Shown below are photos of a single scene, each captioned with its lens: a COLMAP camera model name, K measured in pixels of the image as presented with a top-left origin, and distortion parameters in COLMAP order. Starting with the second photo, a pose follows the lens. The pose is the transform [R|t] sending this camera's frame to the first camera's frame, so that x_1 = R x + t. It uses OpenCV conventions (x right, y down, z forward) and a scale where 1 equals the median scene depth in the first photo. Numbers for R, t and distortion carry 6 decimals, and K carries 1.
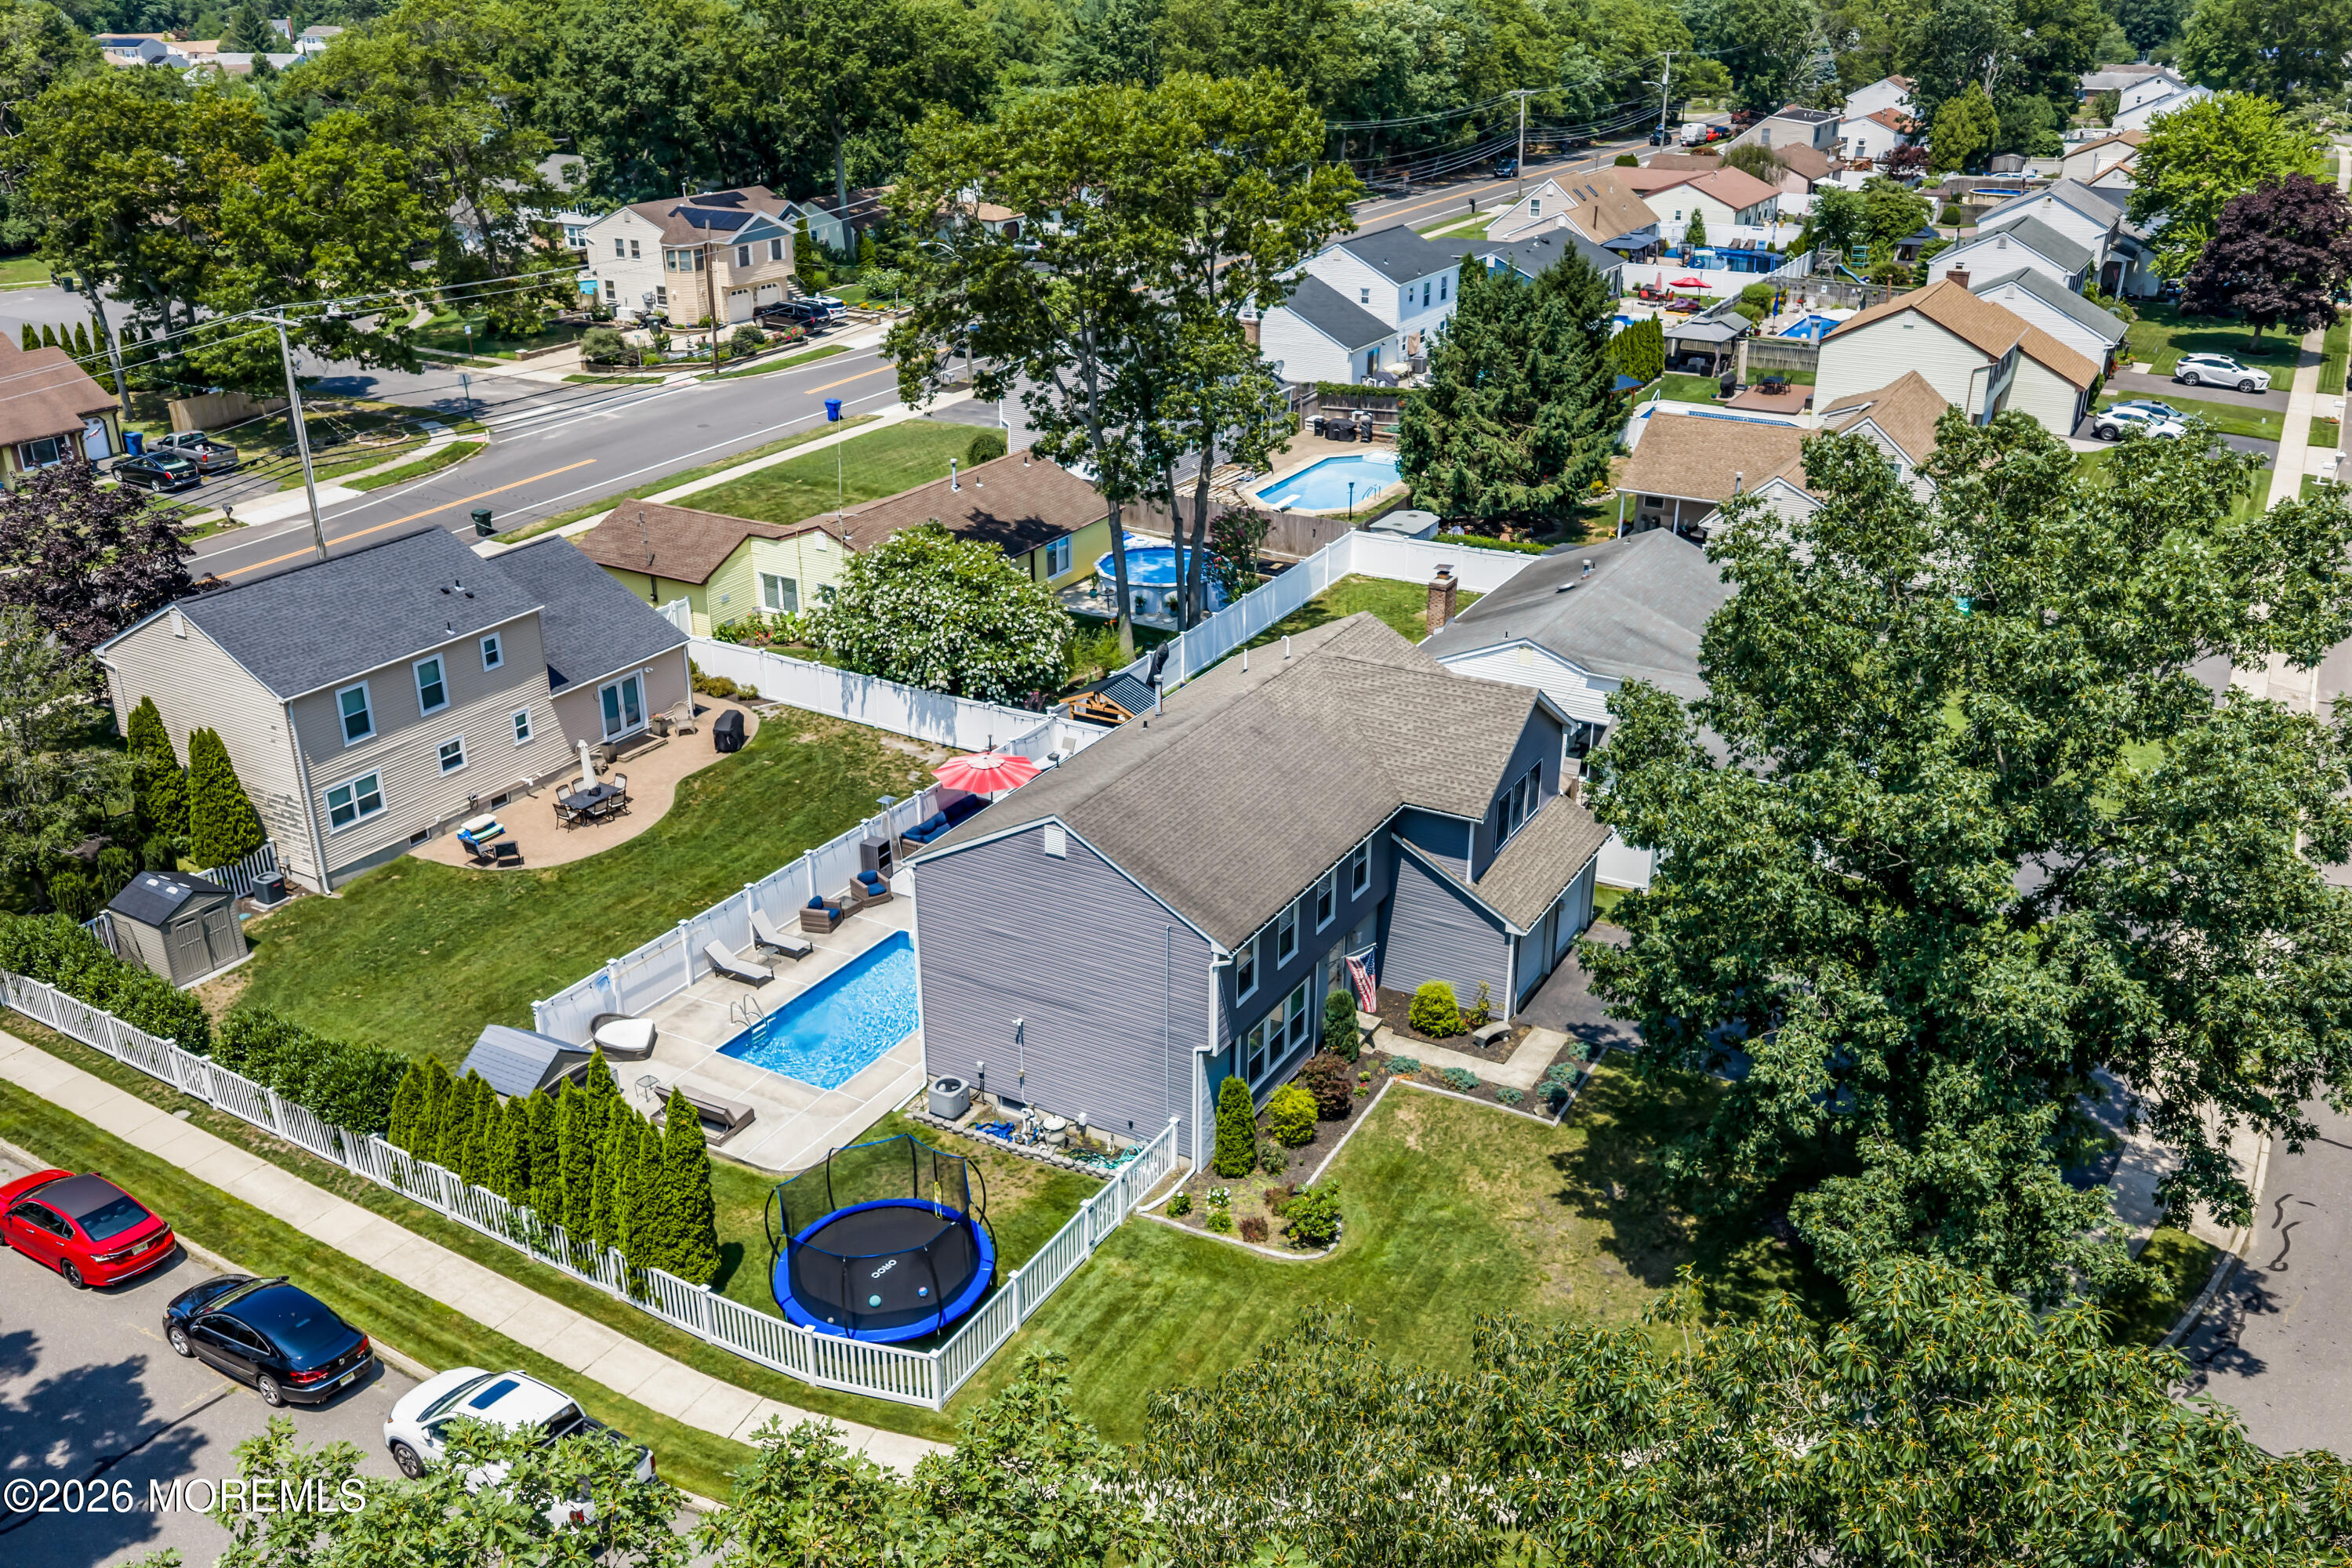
lens RADIAL K [[1939.0, 0, 1179.3], [0, 1939.0, 792.6], [0, 0, 1]] dist [0.009494, -0.012419]
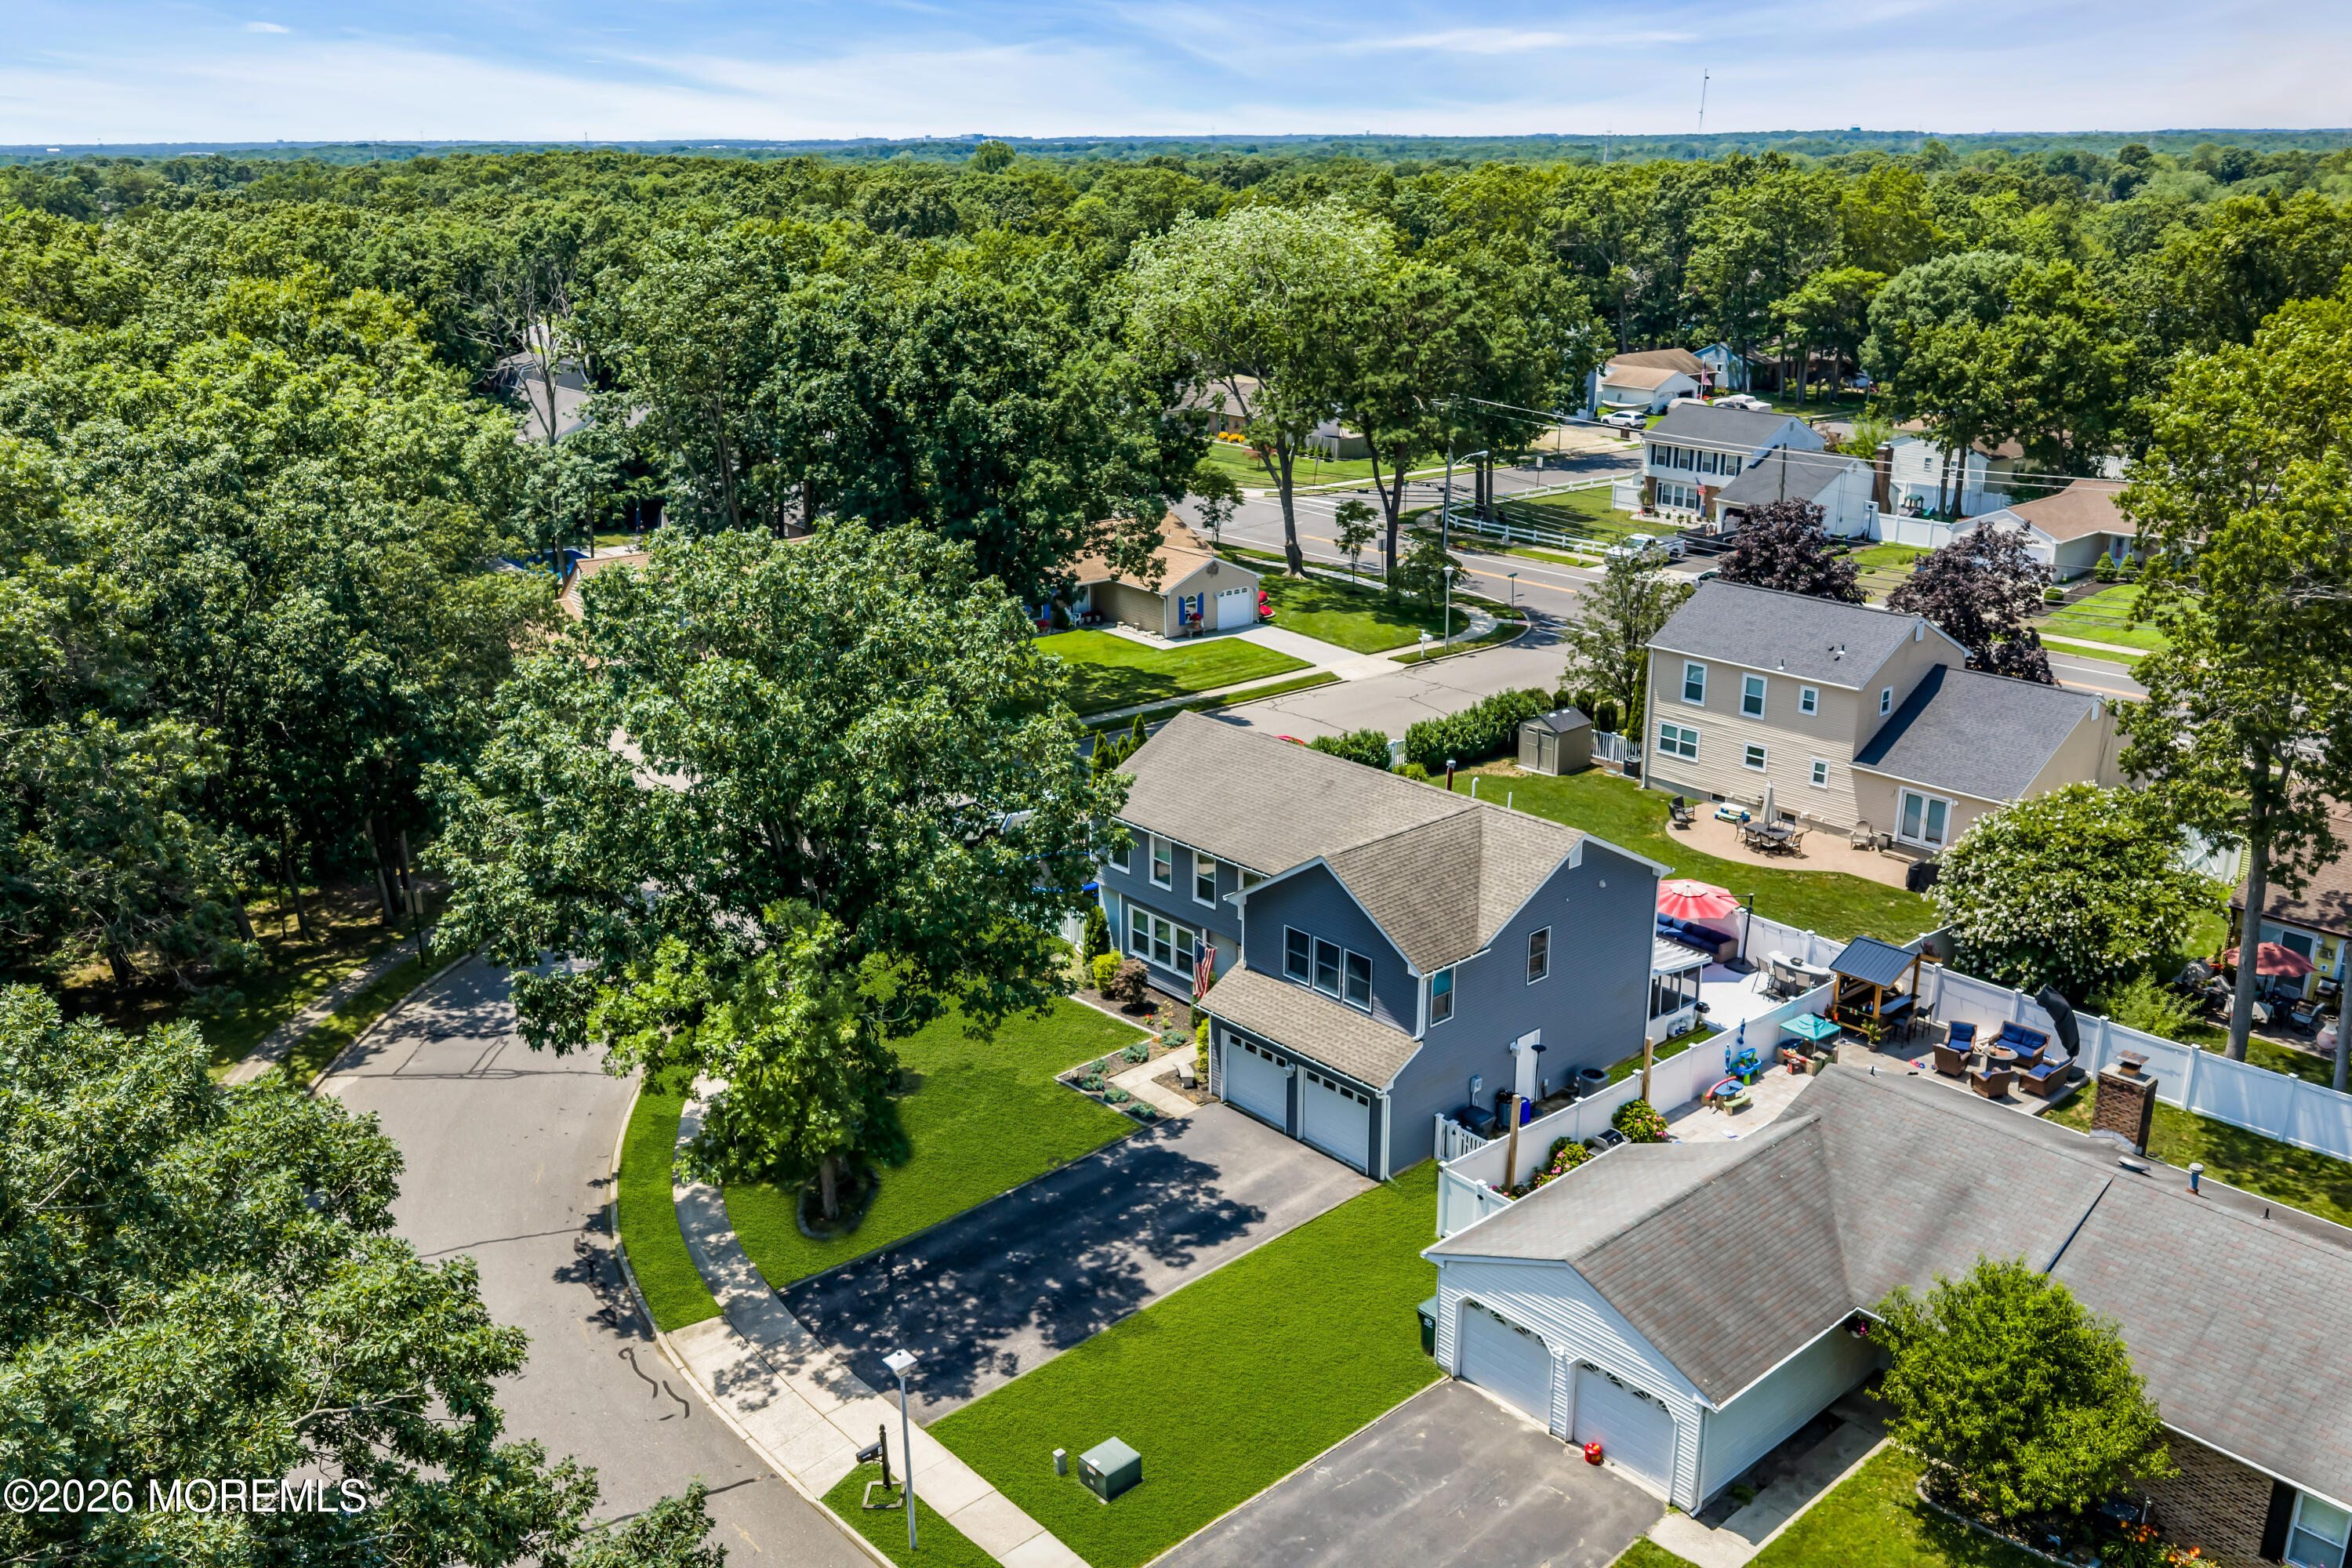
lens RADIAL K [[1939.0, 0, 1179.3], [0, 1939.0, 792.6], [0, 0, 1]] dist [0.009494, -0.012419]
pose [[-0.328719, 0.296496, -0.896680, 1.122532], [-0.371180, 0.832481, 0.411341, -0.476131], [0.868429, 0.468045, -0.163599, 1.093425]]
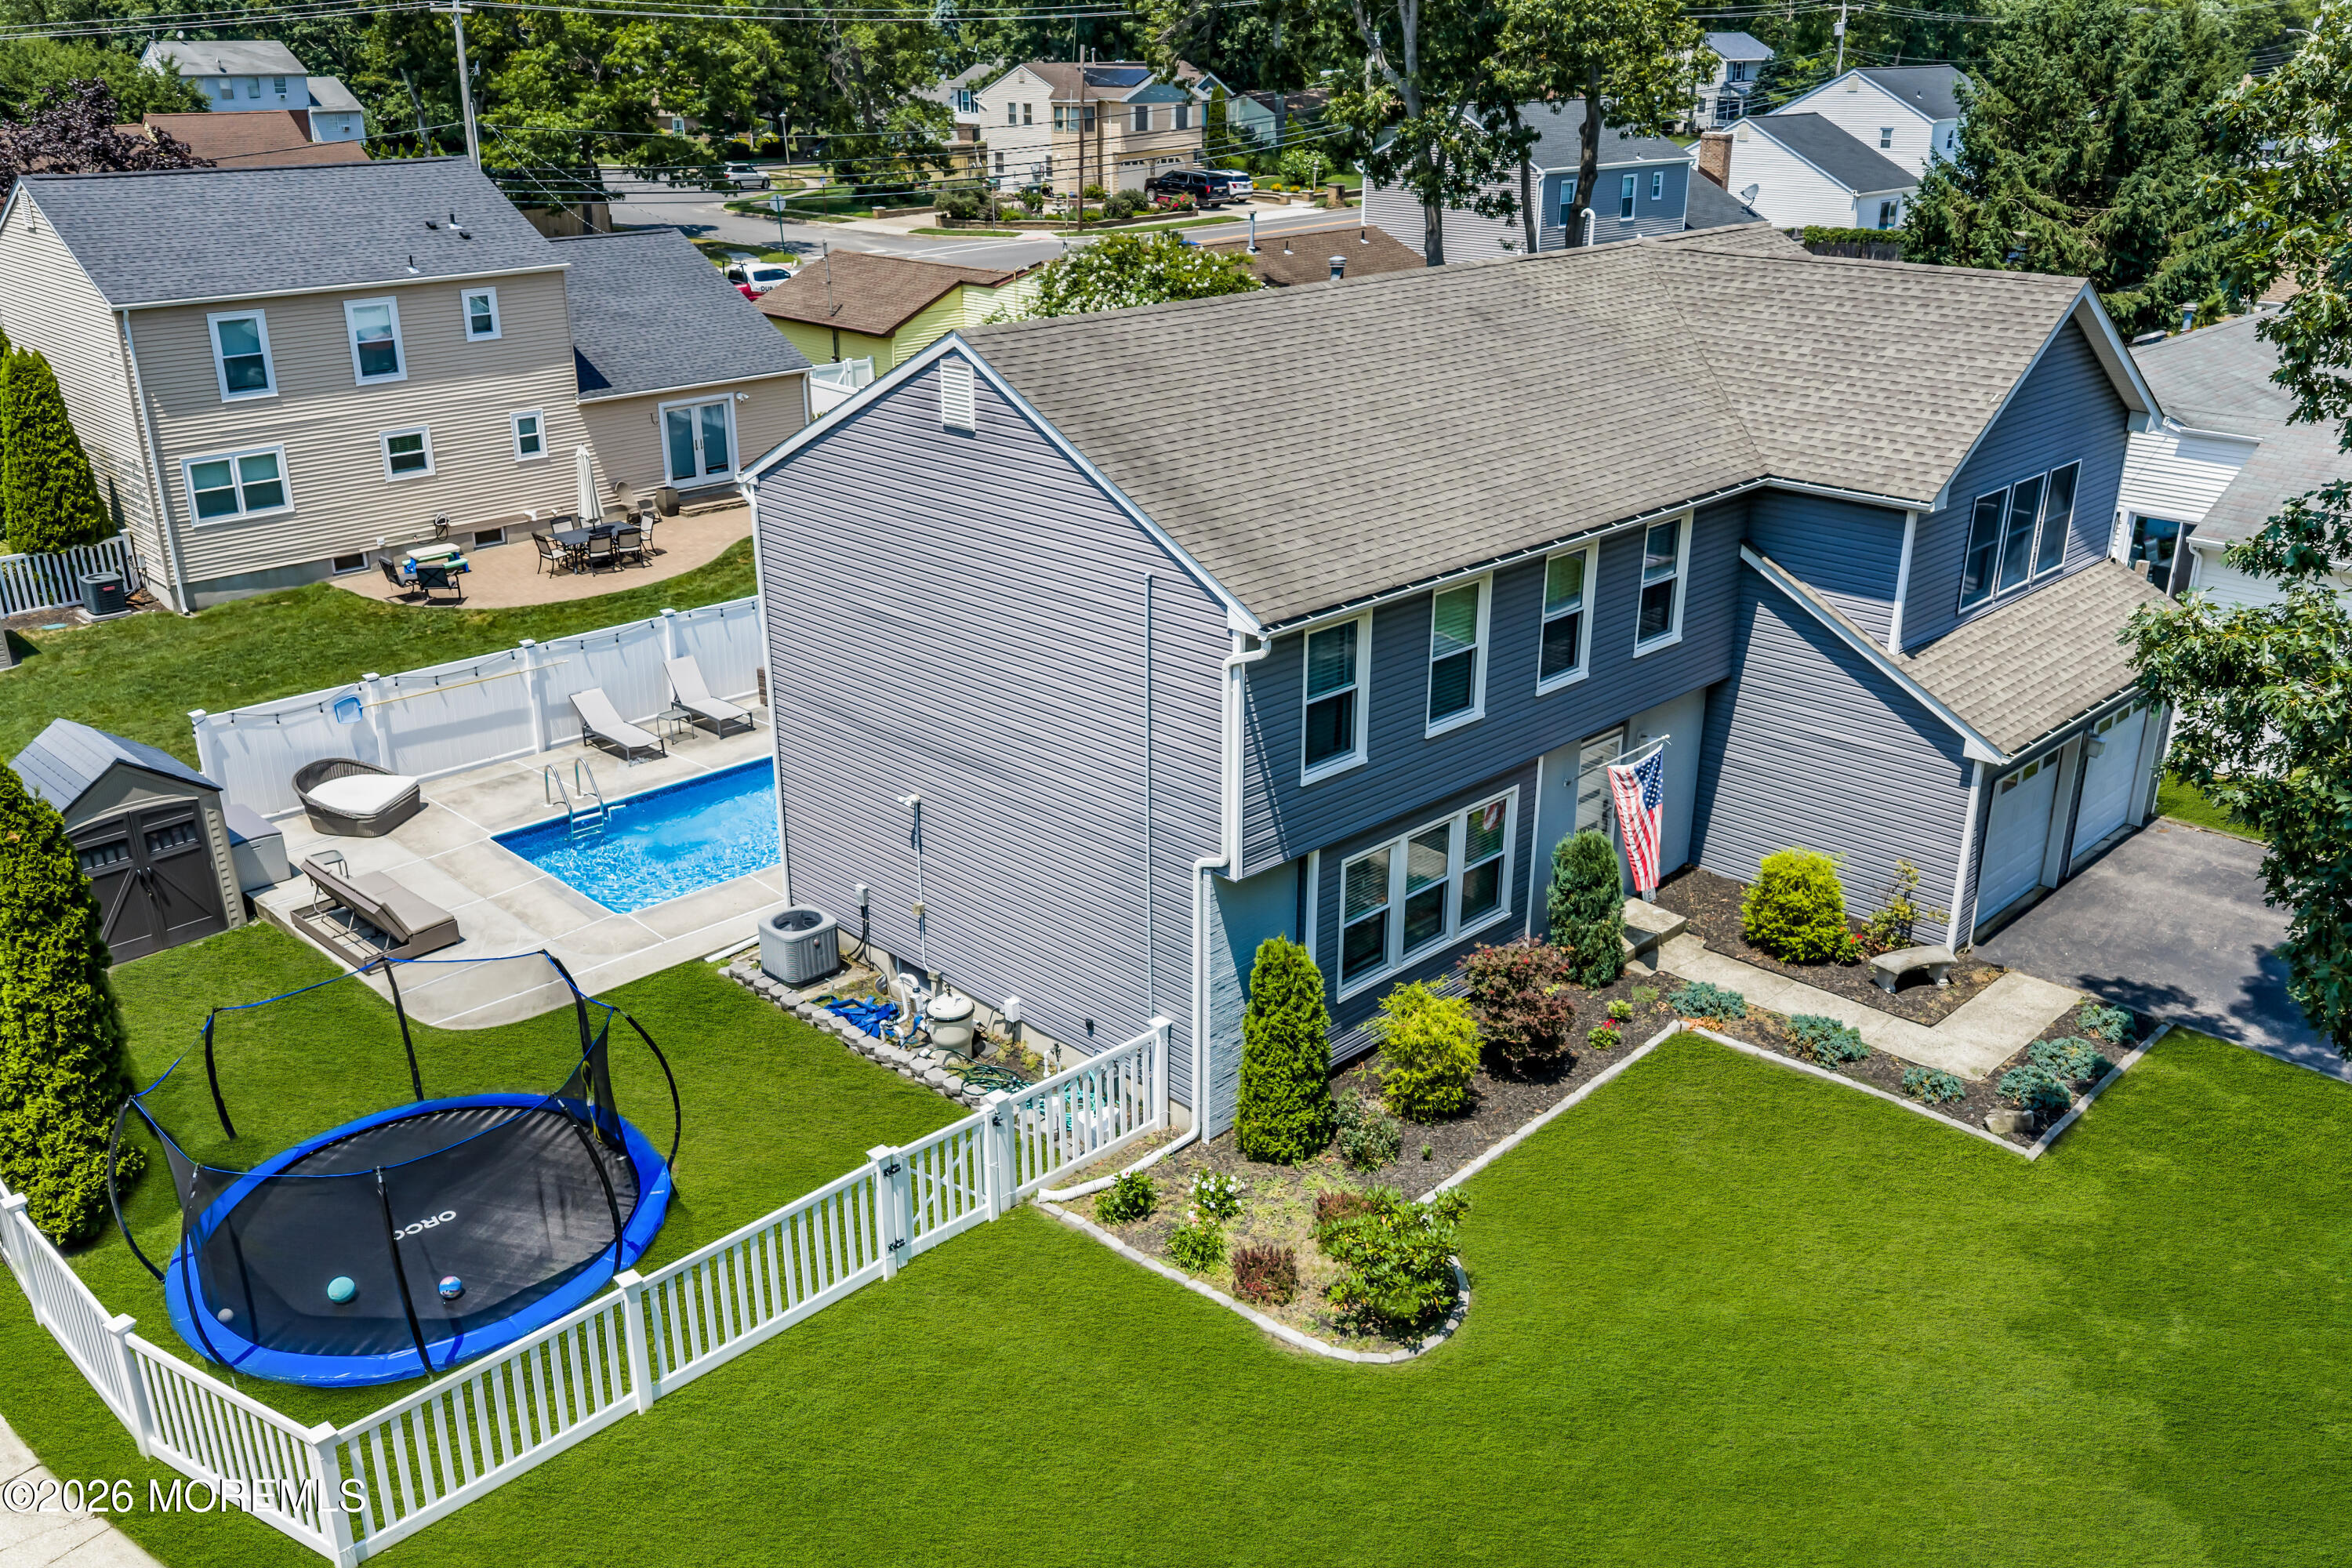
lens RADIAL K [[1939.0, 0, 1179.3], [0, 1939.0, 792.6], [0, 0, 1]] dist [0.009494, -0.012419]
pose [[0.963872, 0.096276, -0.248359, 0.100106], [-0.104815, 0.994262, -0.021360, 0.109335], [0.244877, 0.046620, 0.968433, 0.482321]]
